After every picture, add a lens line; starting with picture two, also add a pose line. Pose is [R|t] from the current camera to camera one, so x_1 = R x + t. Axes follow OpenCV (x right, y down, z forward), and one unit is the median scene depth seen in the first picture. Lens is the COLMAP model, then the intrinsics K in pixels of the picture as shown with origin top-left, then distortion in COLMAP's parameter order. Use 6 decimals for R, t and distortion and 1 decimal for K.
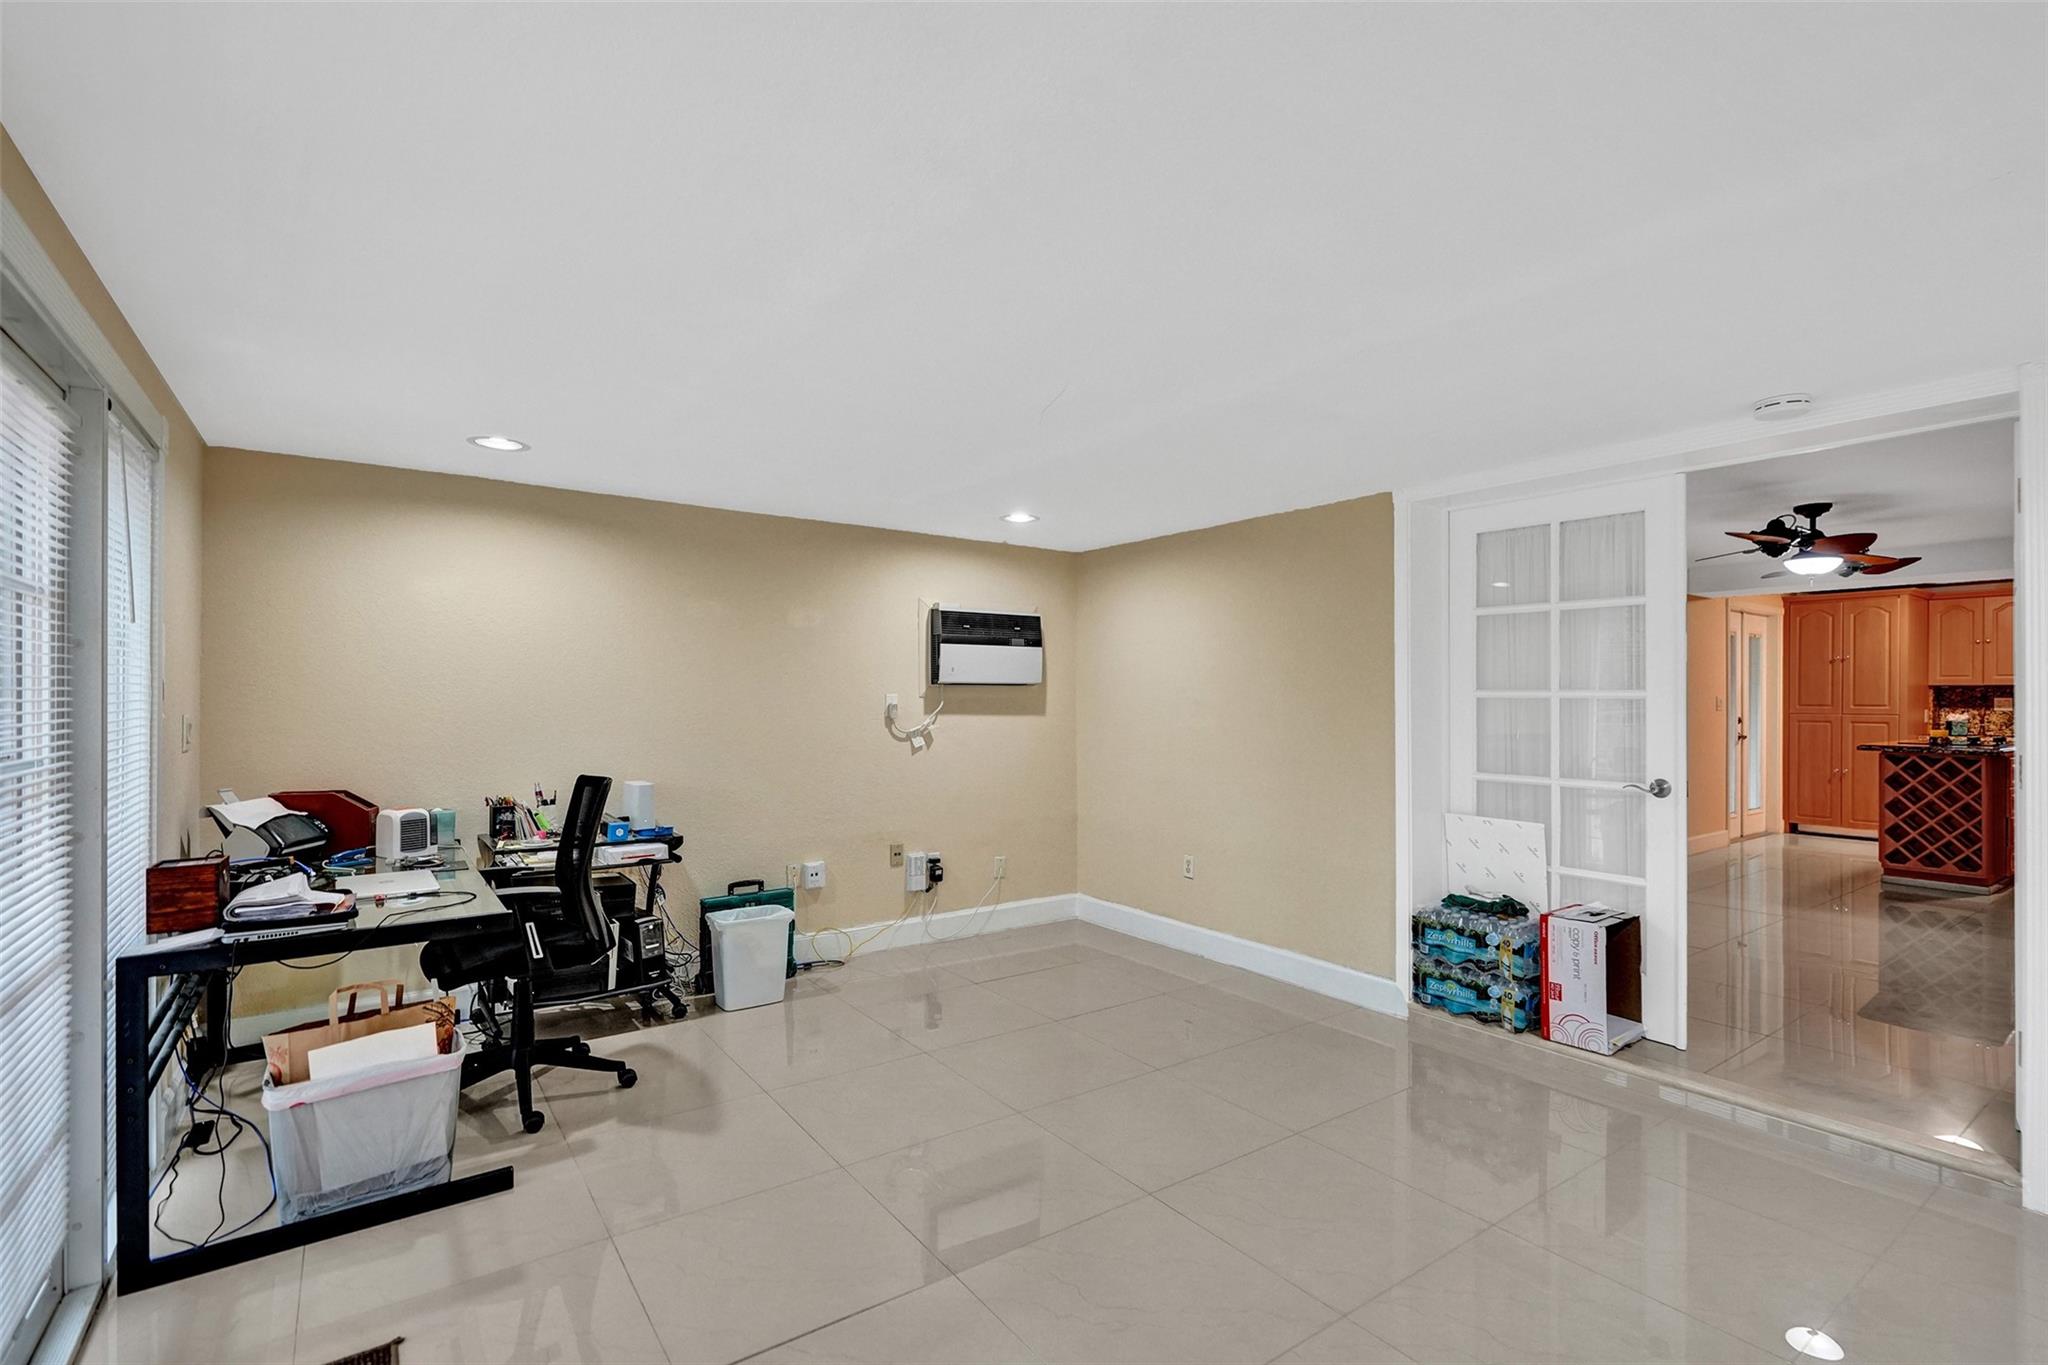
lens RADIAL K [[943.9, 0, 1023.6], [0, 943.9, 699.4], [0, 0, 1]] dist [-0.001013, -0.000096]
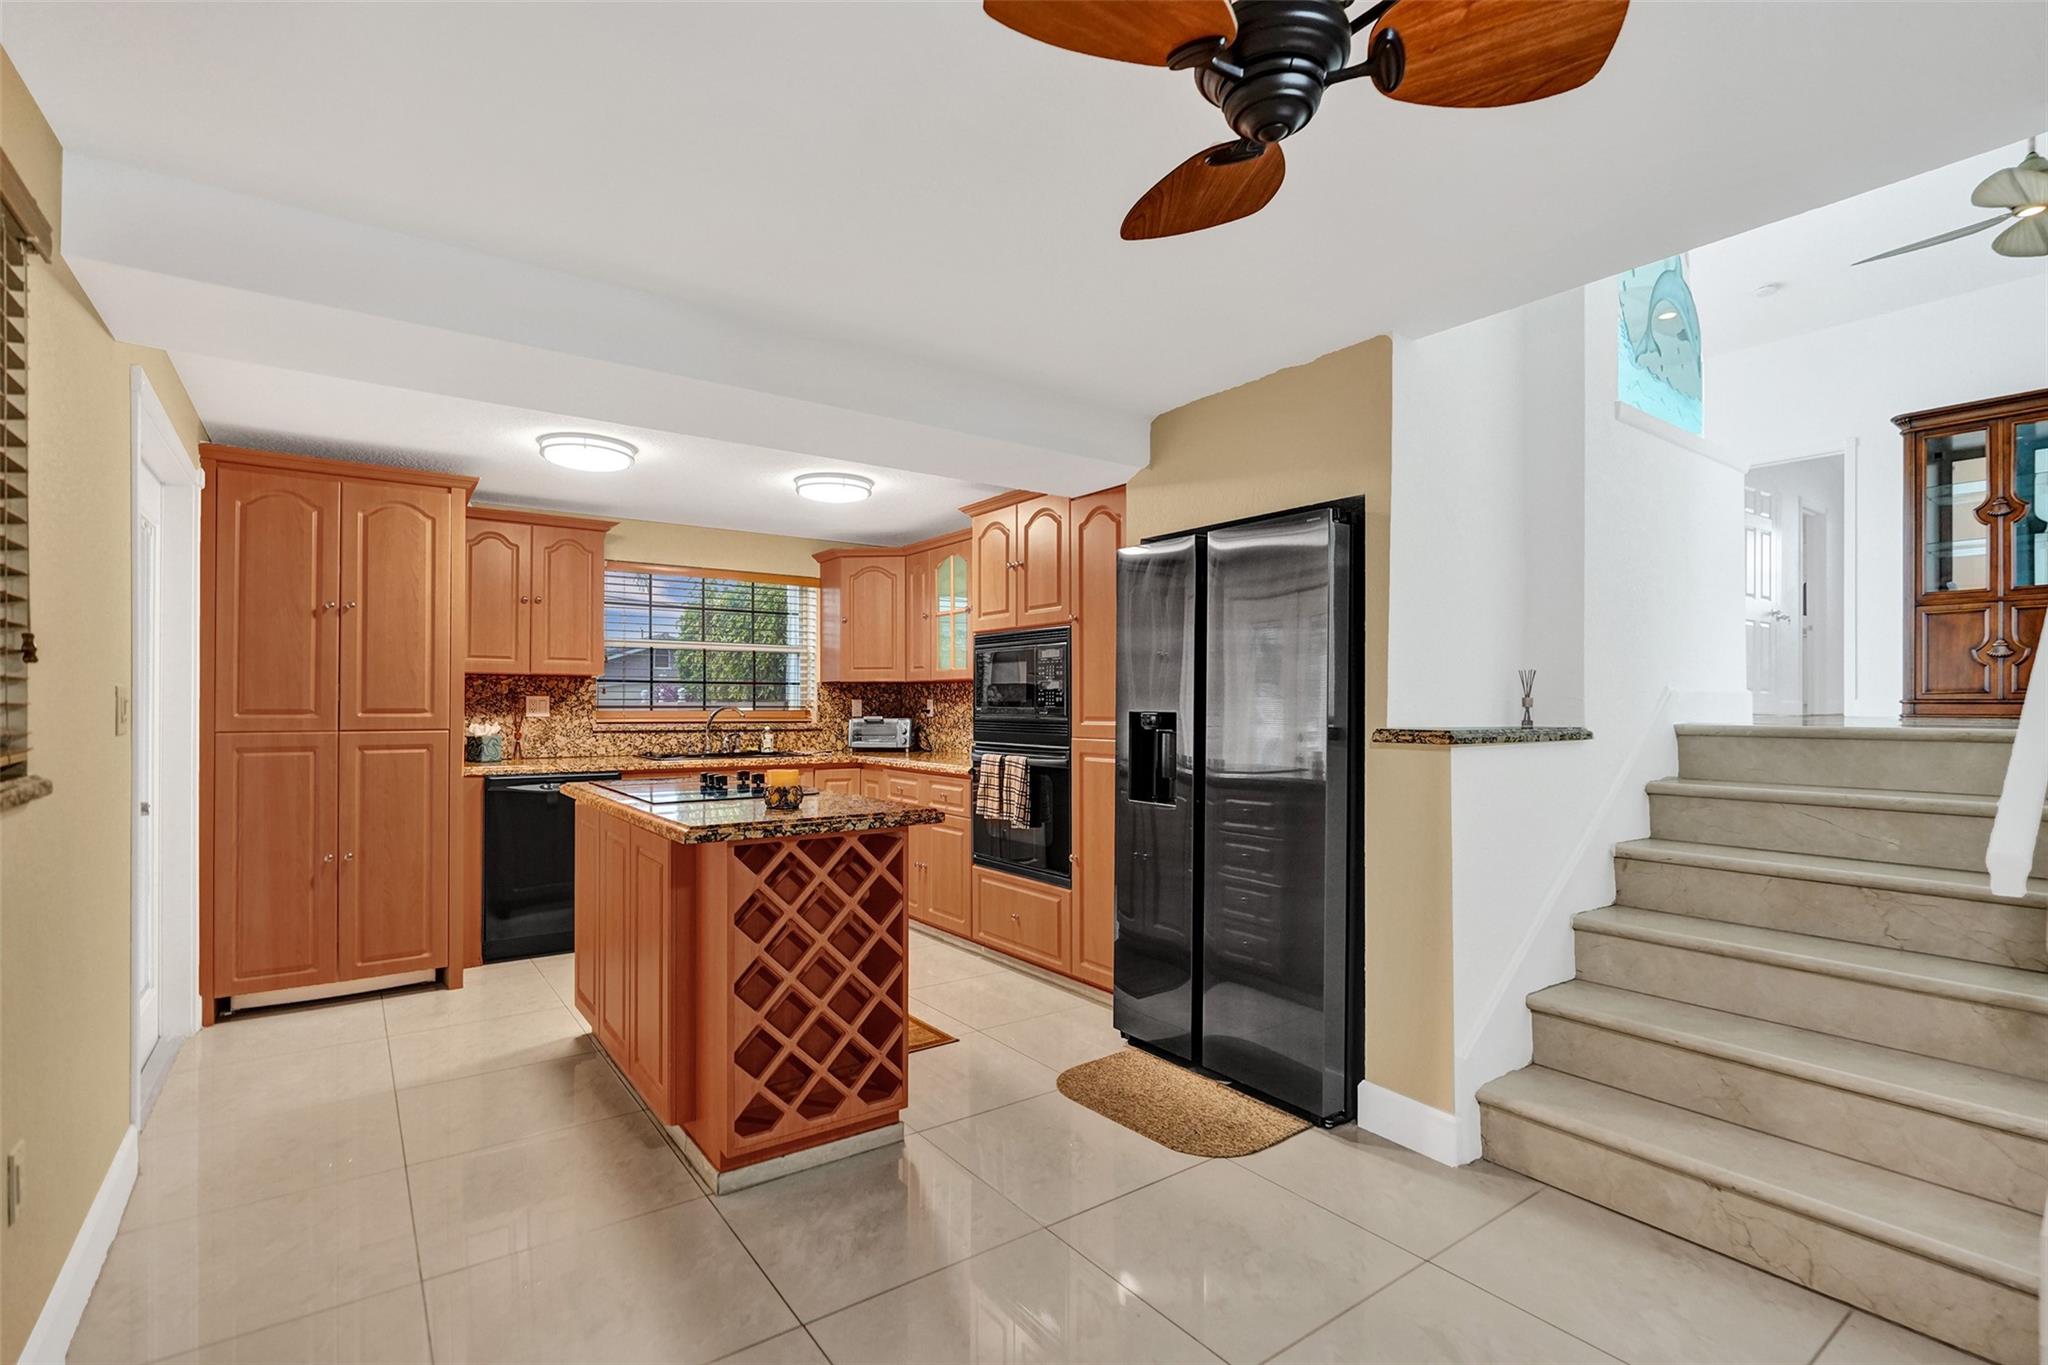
lens RADIAL K [[943.9, 0, 1023.6], [0, 943.9, 699.4], [0, 0, 1]] dist [-0.001013, -0.000096]
pose [[-0.003667, 0.002727, 0.999990, 0.421273], [0.000284, 0.999996, -0.002726, 0.002131], [-0.999993, 0.000274, -0.003667, 0.683228]]
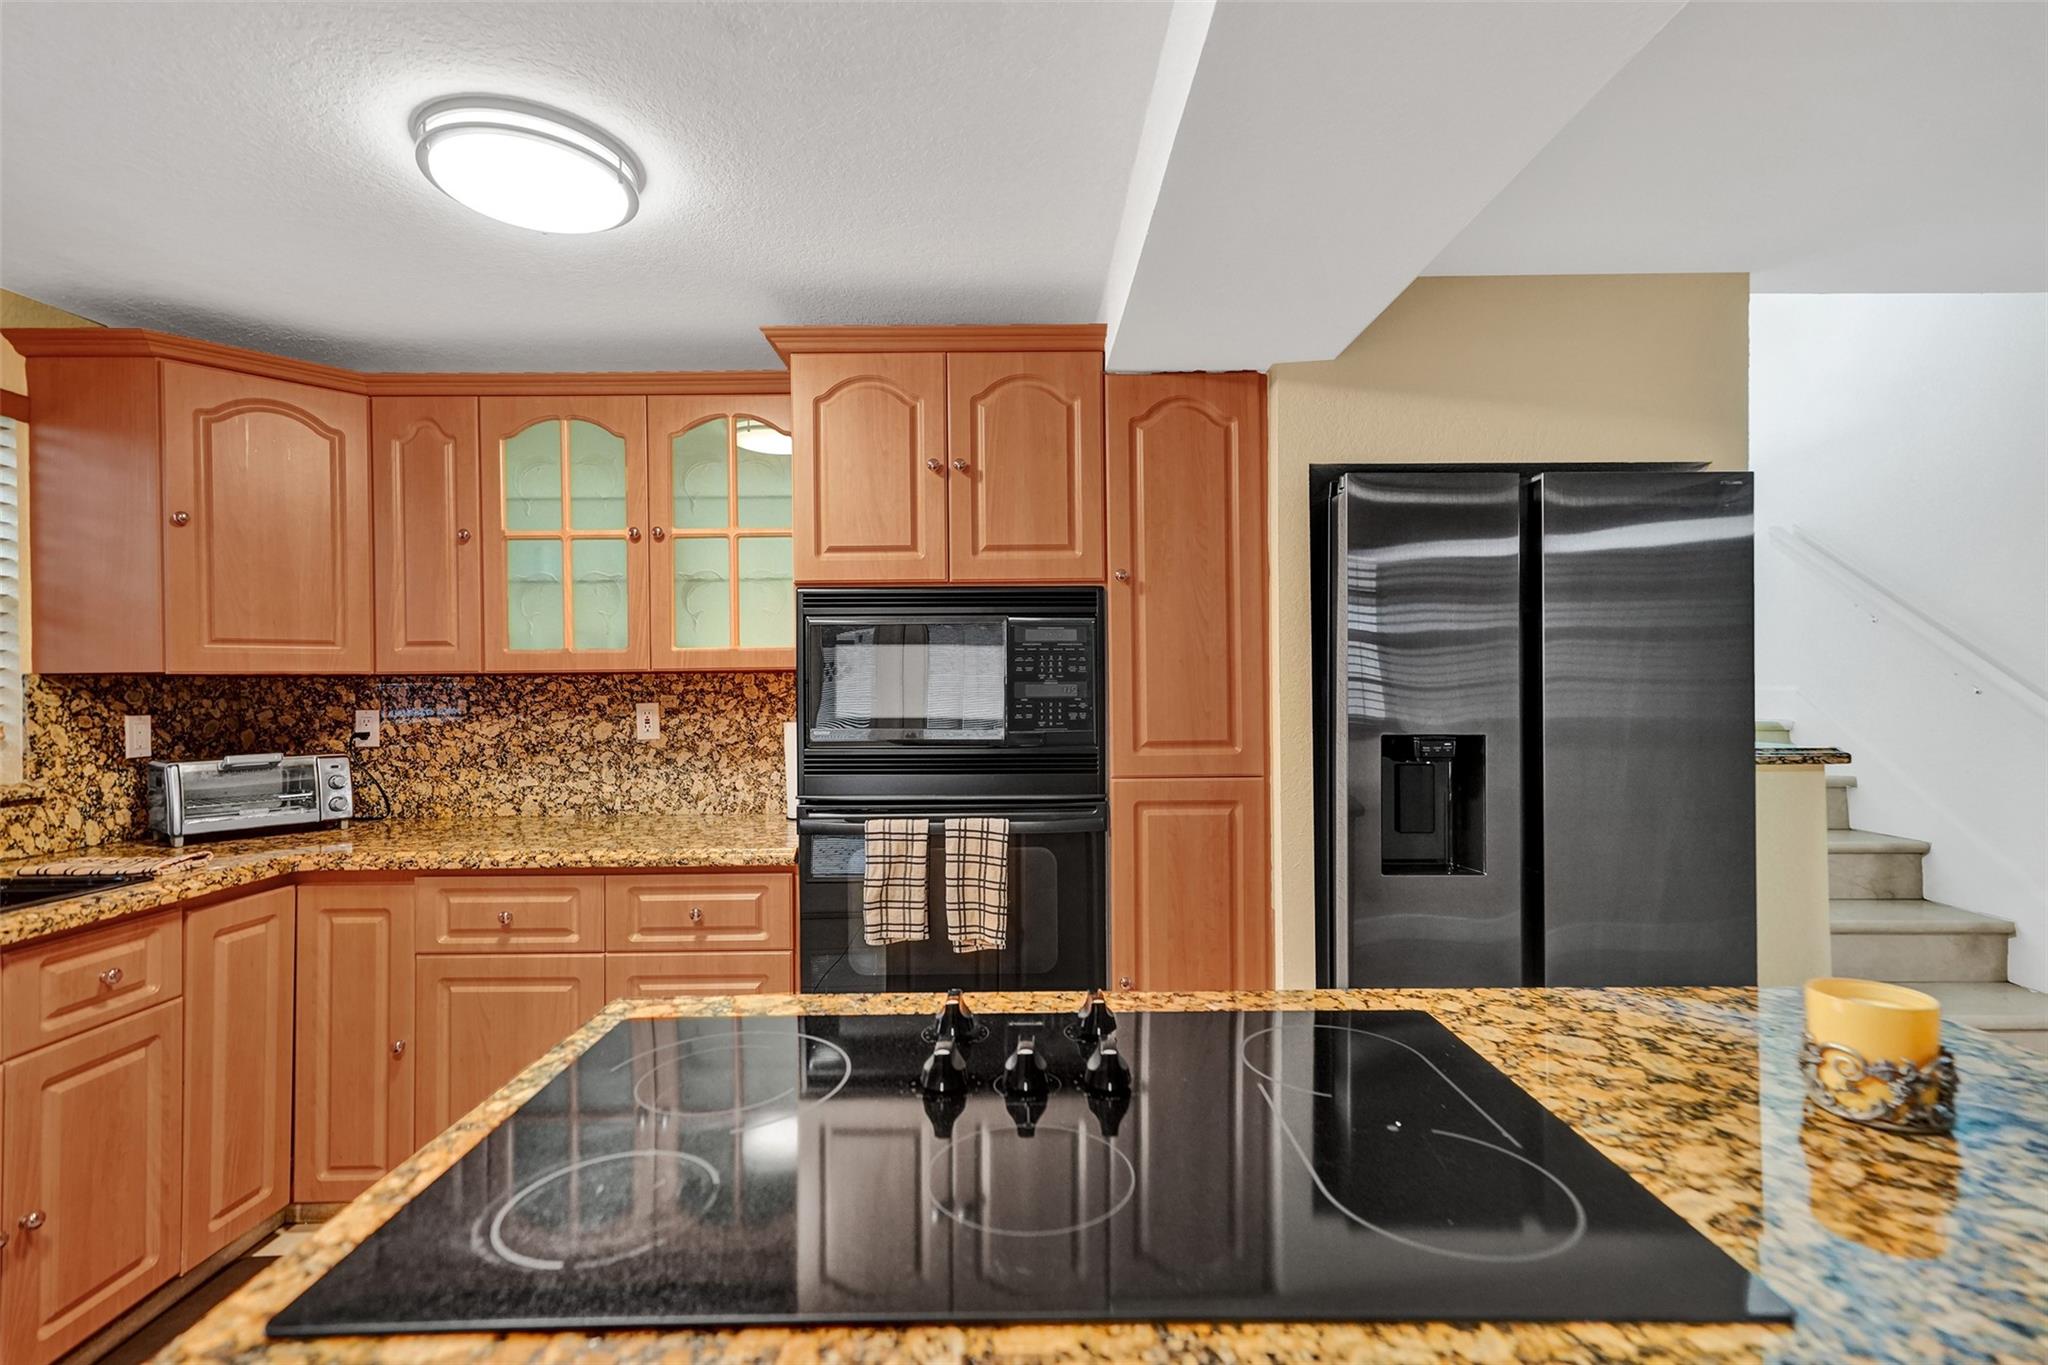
lens RADIAL K [[934.5, 0, 1017.4], [0, 934.5, 687.1], [0, 0, 1]] dist [0.016230, 0.000426]
pose [[-0.816271, 0.002108, 0.577665, 0.758008], [0.006788, 0.999959, 0.005942, -0.008799], [-0.577629, 0.008772, -0.816252, 0.898327]]
